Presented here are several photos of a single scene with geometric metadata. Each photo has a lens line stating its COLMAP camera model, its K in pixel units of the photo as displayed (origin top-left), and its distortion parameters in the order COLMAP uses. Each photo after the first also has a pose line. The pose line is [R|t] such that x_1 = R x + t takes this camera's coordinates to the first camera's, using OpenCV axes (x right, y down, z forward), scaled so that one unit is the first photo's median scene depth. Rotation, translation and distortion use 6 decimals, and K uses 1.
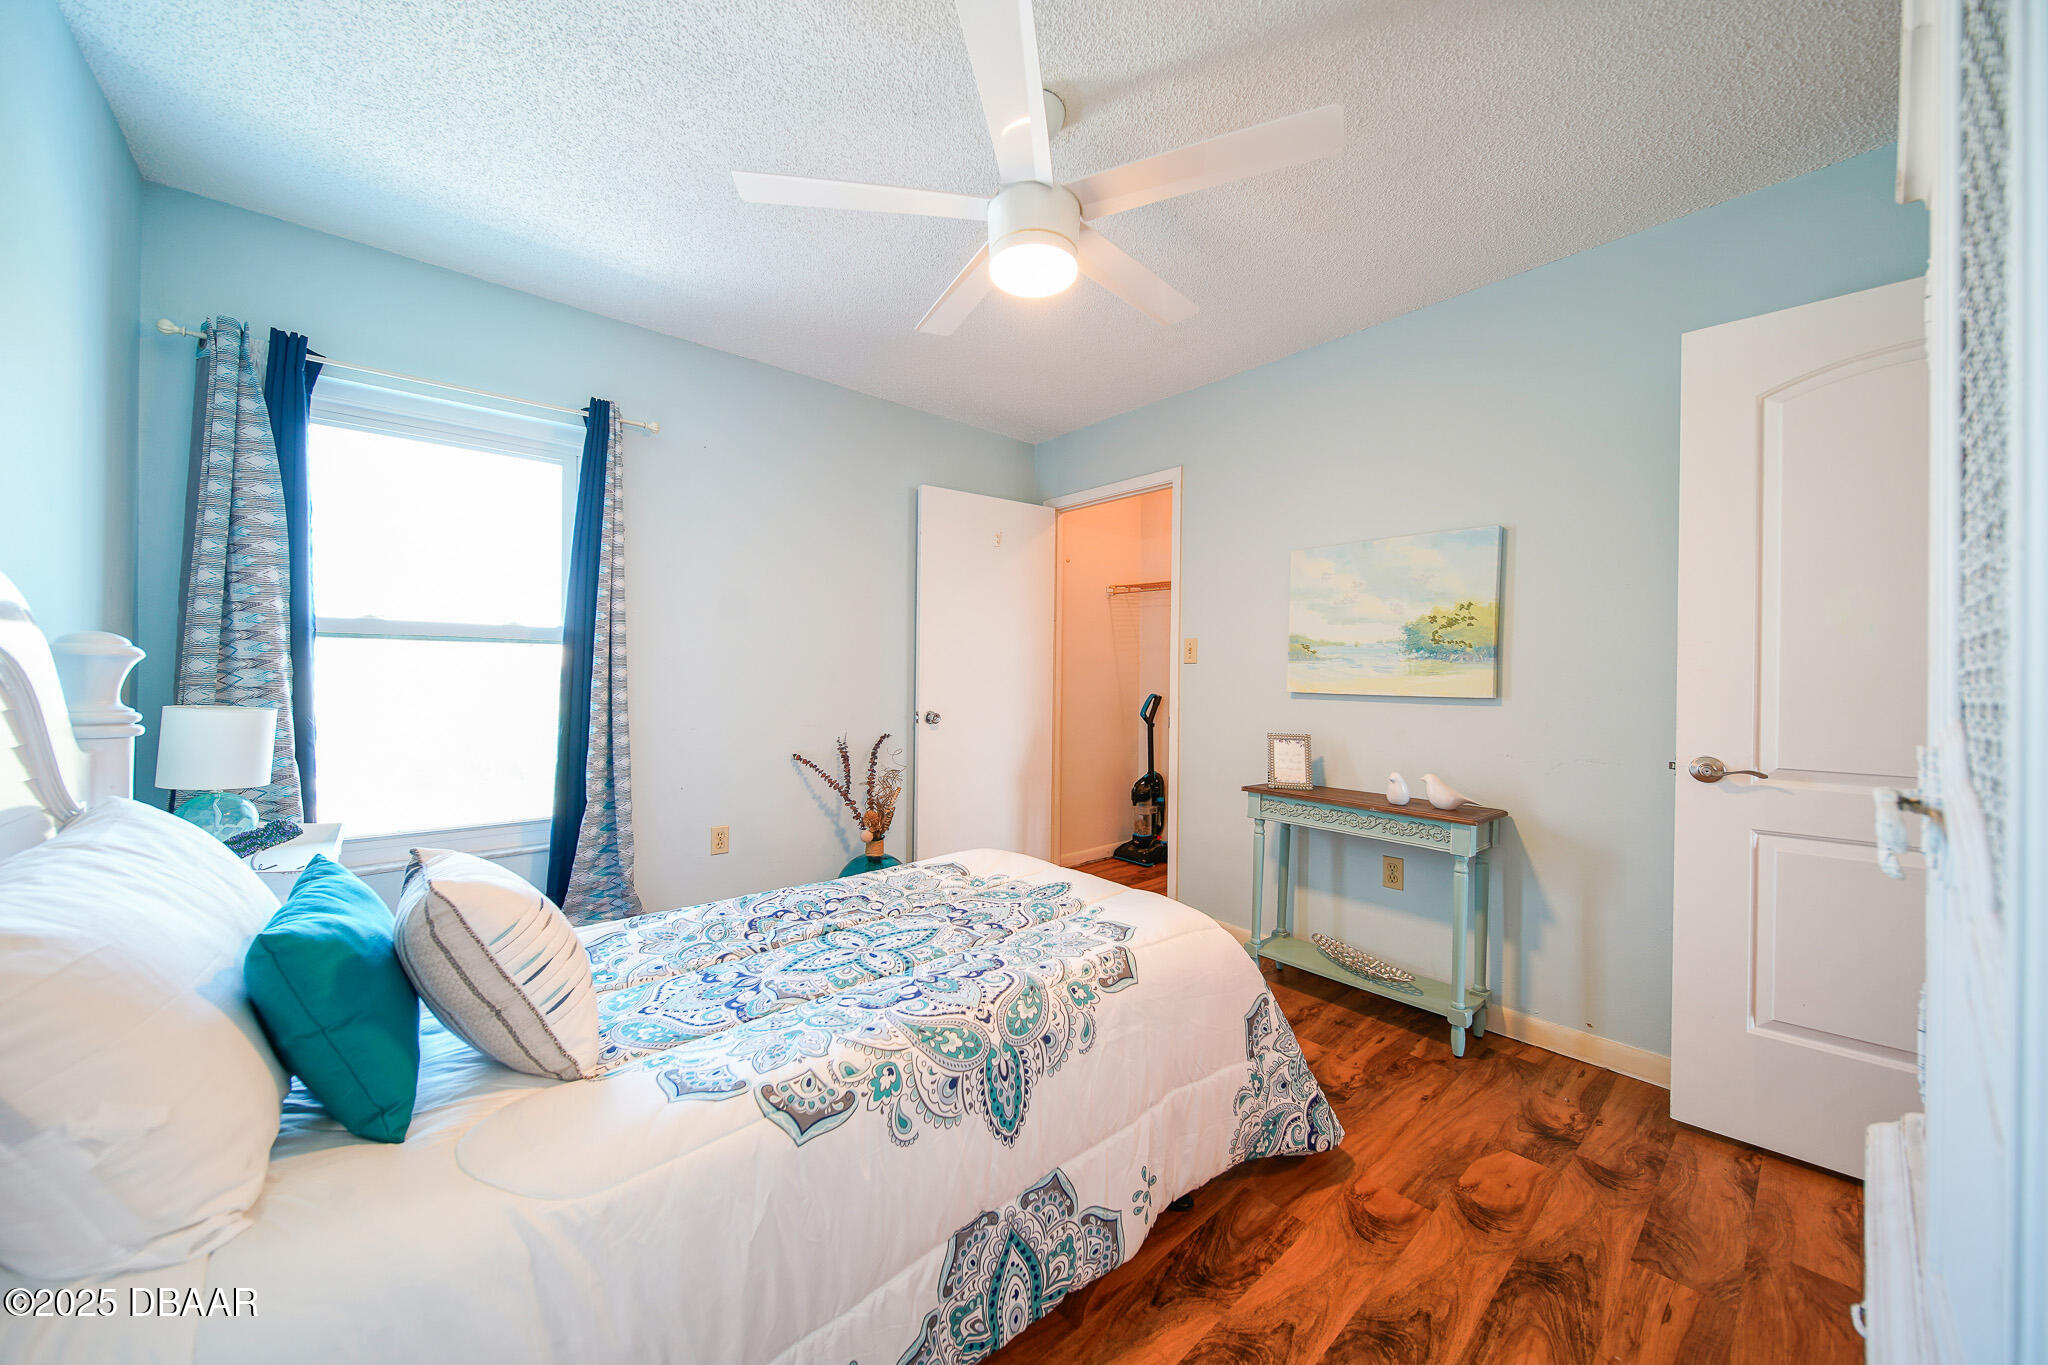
lens RADIAL K [[718.8, 0, 1011.8], [0, 718.8, 675.2], [0, 0, 1]] dist [-0.000128, -0.000847]
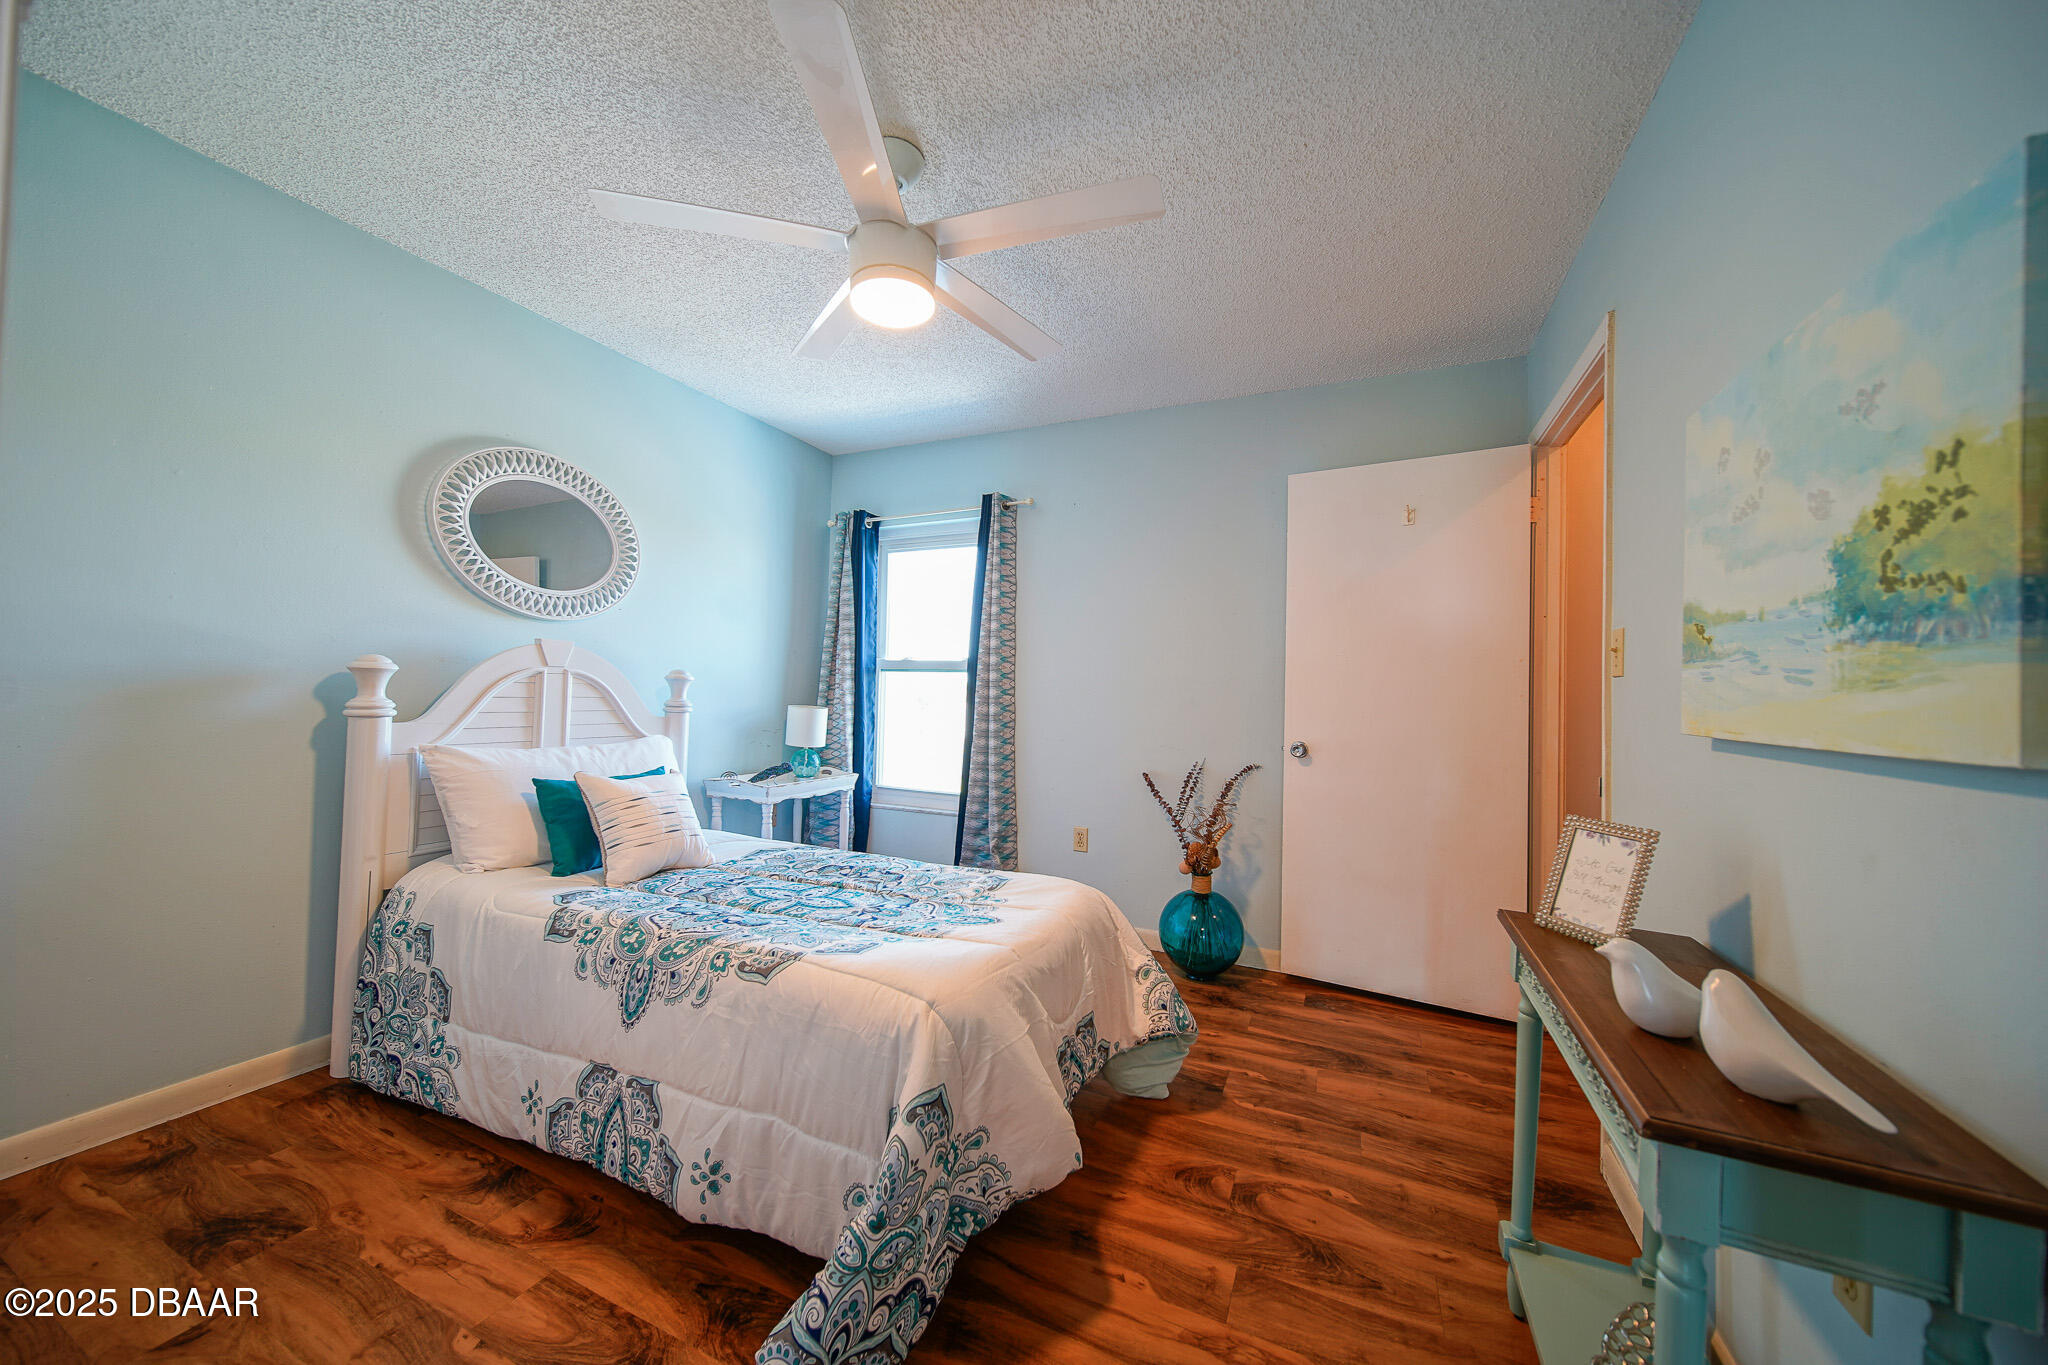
lens RADIAL K [[718.8, 0, 1021.2], [0, 718.8, 676.0], [0, 0, 1]] dist [-0.000128, -0.000847]
pose [[0.414749, -0.023871, -0.909623, 1.152547], [-0.020545, 0.999155, -0.035589, 0.022049], [0.909704, 0.033449, 0.413908, 0.822948]]
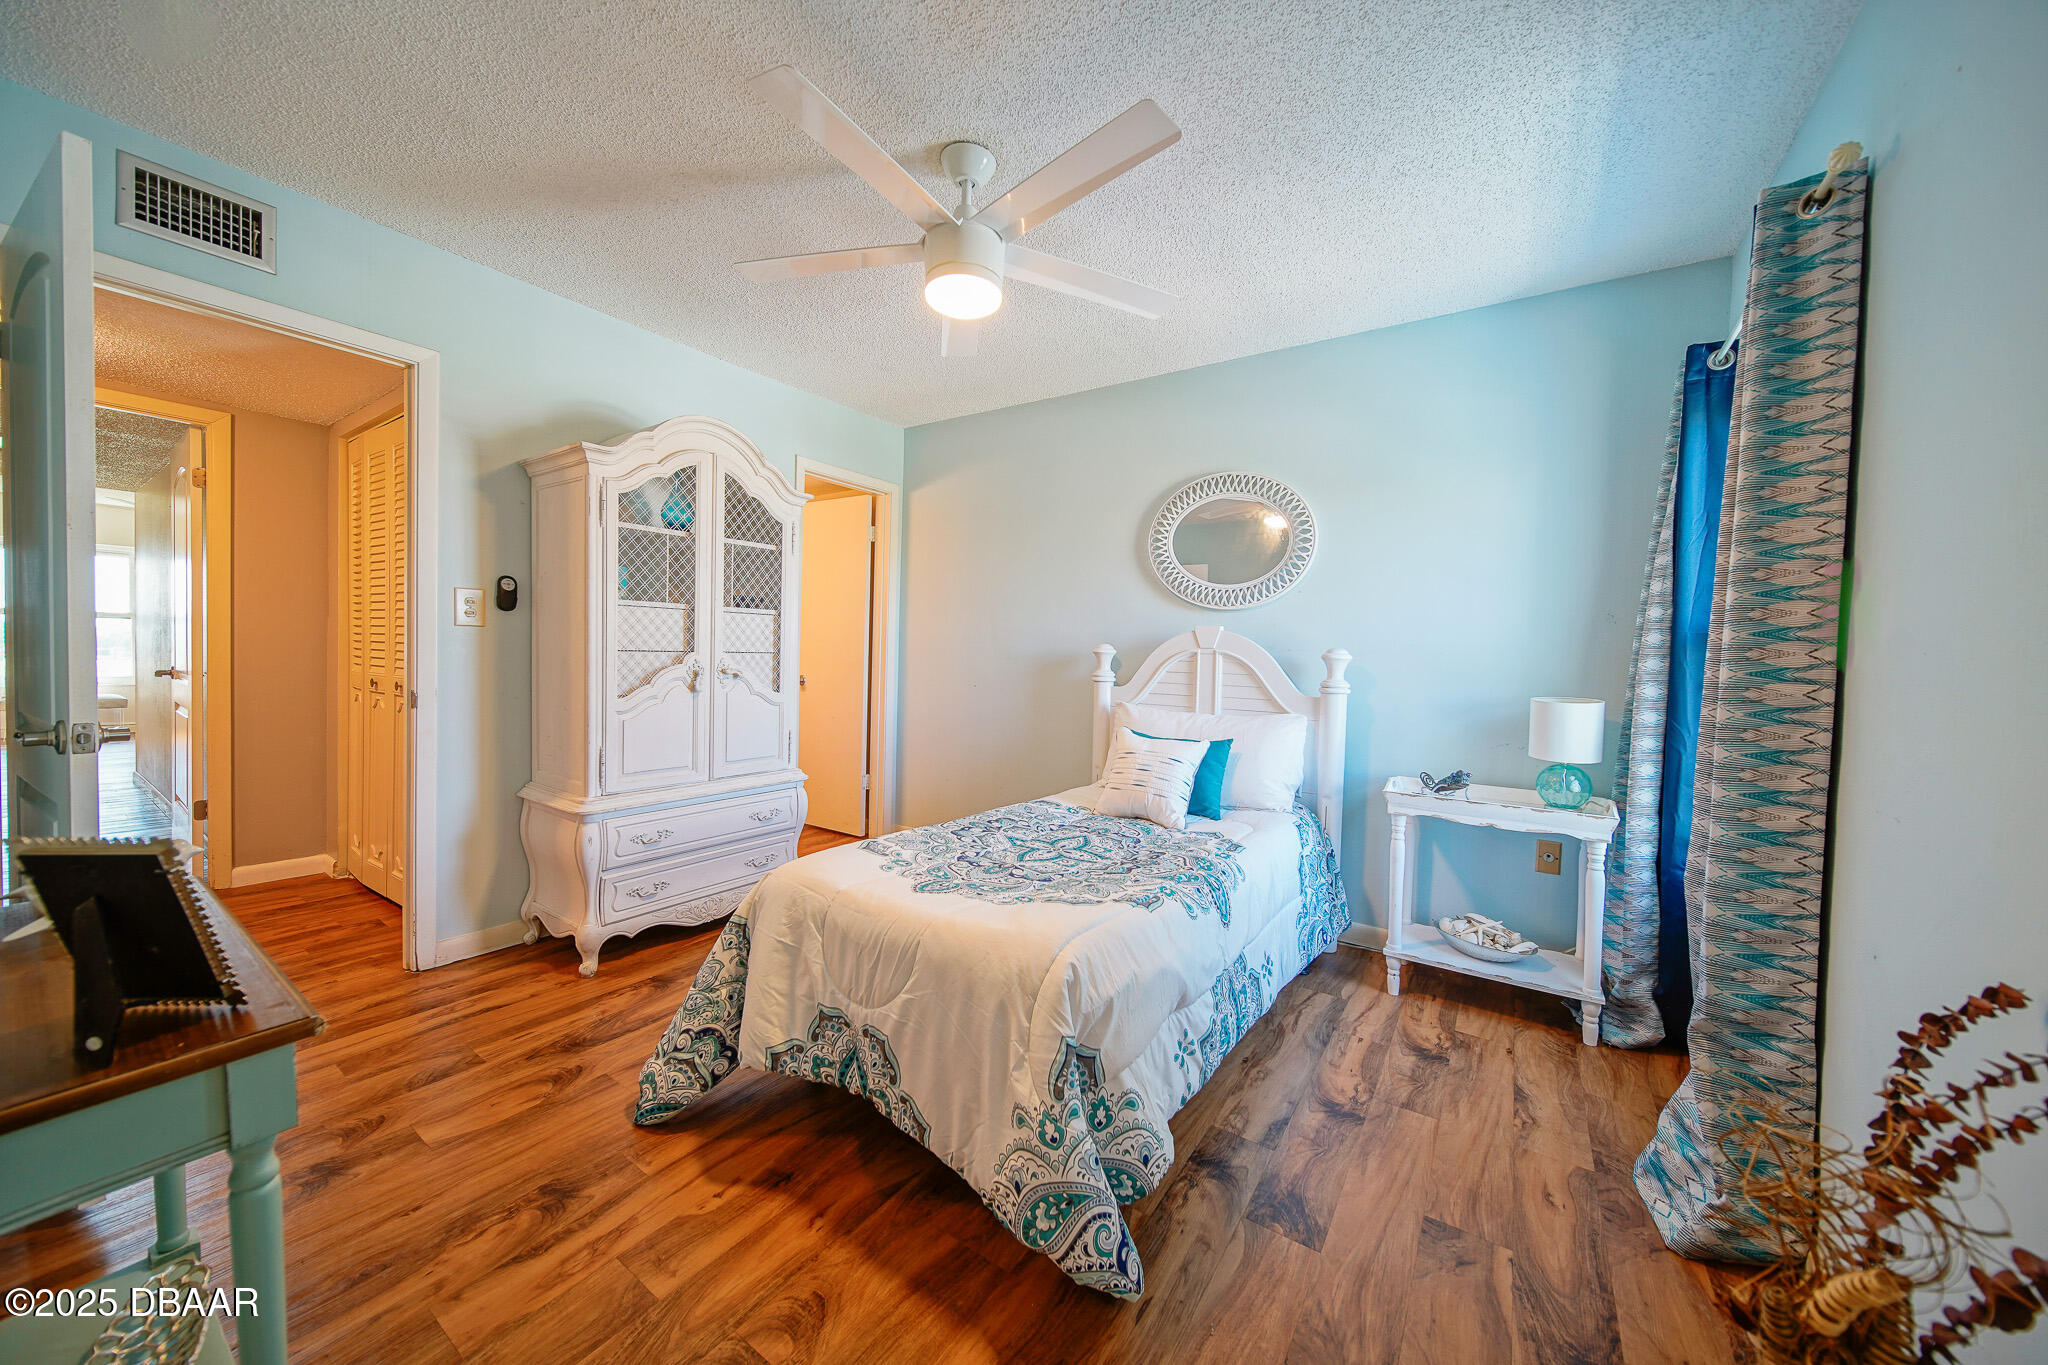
lens RADIAL K [[718.8, 0, 1020.0], [0, 718.8, 684.9], [0, 0, 1]] dist [-0.000128, -0.000847]
pose [[-0.967465, -0.028996, -0.251338, 0.229209], [-0.040568, 0.998336, 0.040983, 0.005533], [0.249731, 0.049846, -0.967031, 2.345405]]
